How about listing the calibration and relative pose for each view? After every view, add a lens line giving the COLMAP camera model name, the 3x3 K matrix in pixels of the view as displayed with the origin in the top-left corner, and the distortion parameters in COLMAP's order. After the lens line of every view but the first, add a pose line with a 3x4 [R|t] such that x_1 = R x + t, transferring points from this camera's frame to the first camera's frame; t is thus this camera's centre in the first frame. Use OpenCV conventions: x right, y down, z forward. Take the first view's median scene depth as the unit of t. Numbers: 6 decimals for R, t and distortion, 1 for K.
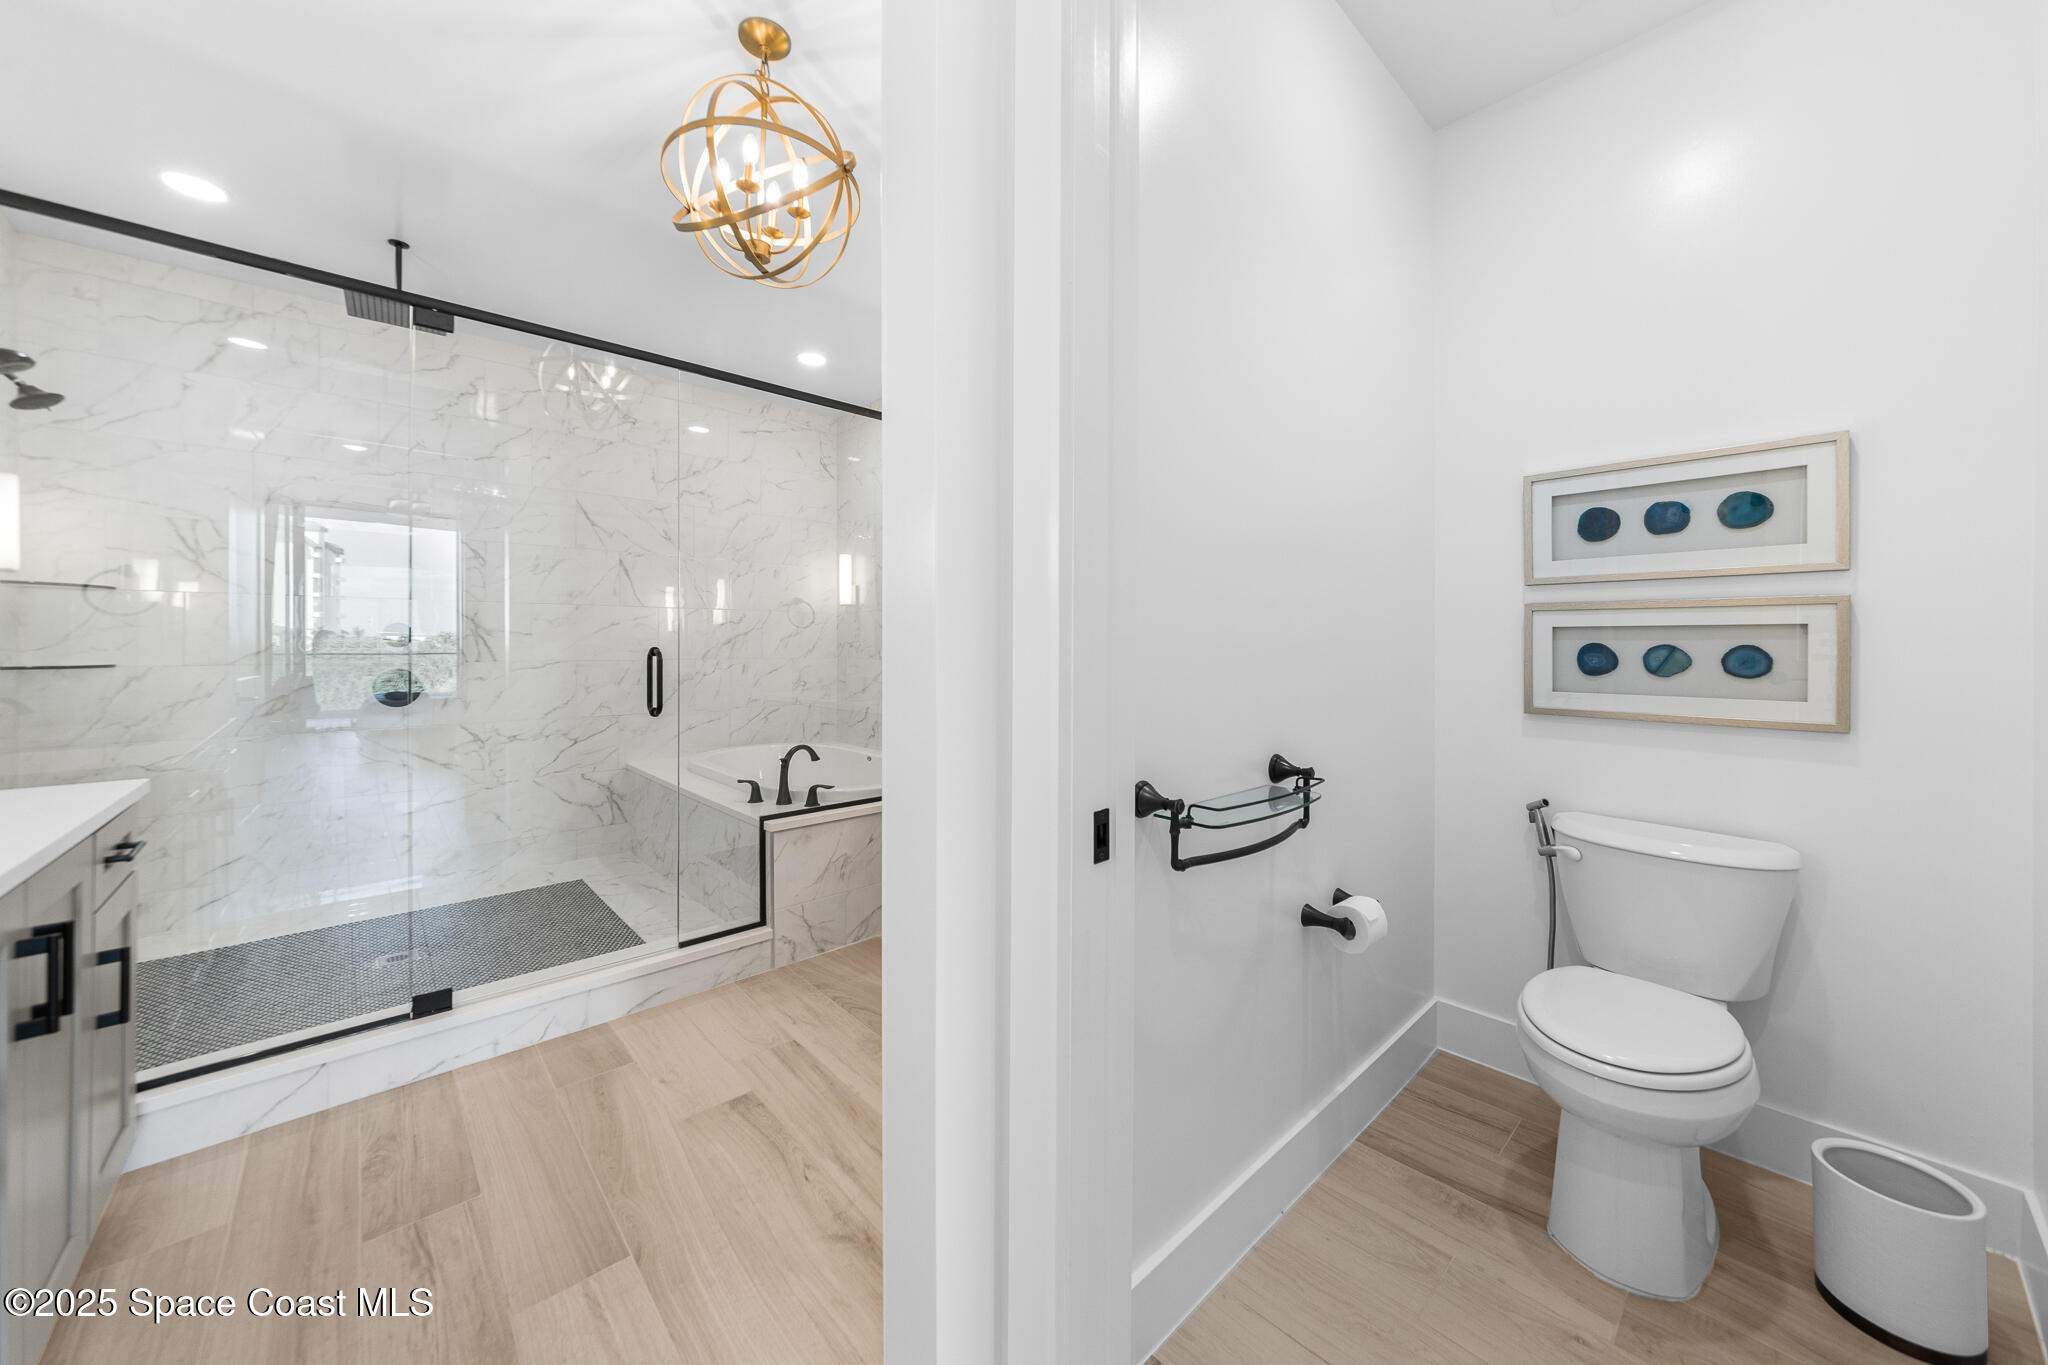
lens RADIAL K [[728.5, 0, 979.4], [0, 728.5, 641.4], [0, 0, 1]] dist [-0.006698, 0.002434]
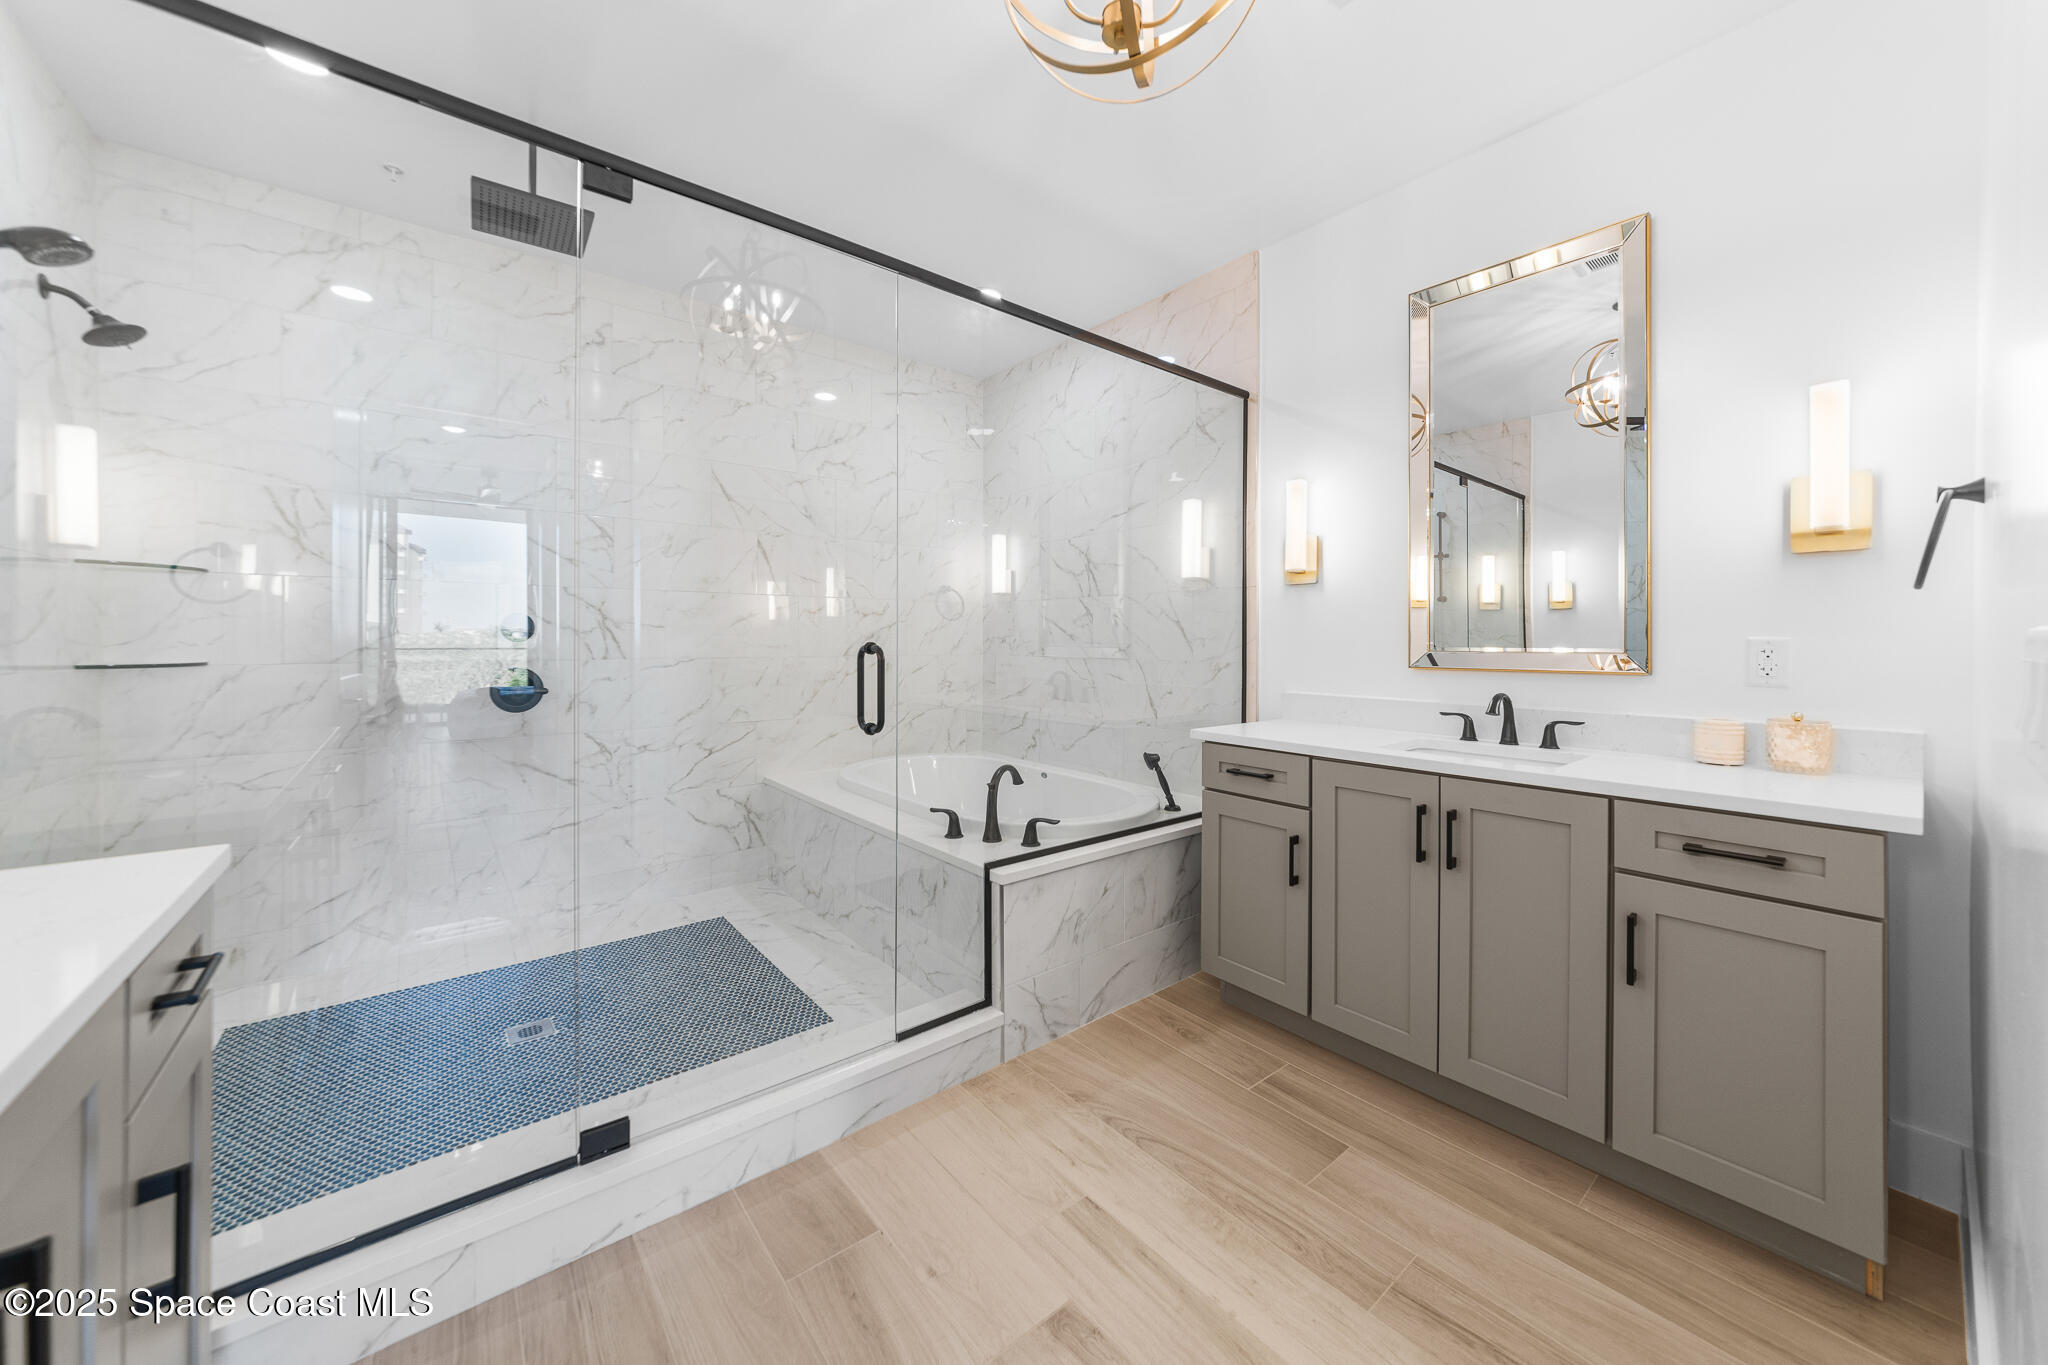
lens RADIAL K [[728.5, 0, 975.1], [0, 728.5, 637.3], [0, 0, 1]] dist [-0.006698, 0.002434]
pose [[0.997489, 0.000460, -0.070825, -0.250609], [-0.000470, 1.000000, -0.000124, 0.003294], [0.070825, 0.000157, 0.997489, 0.230044]]
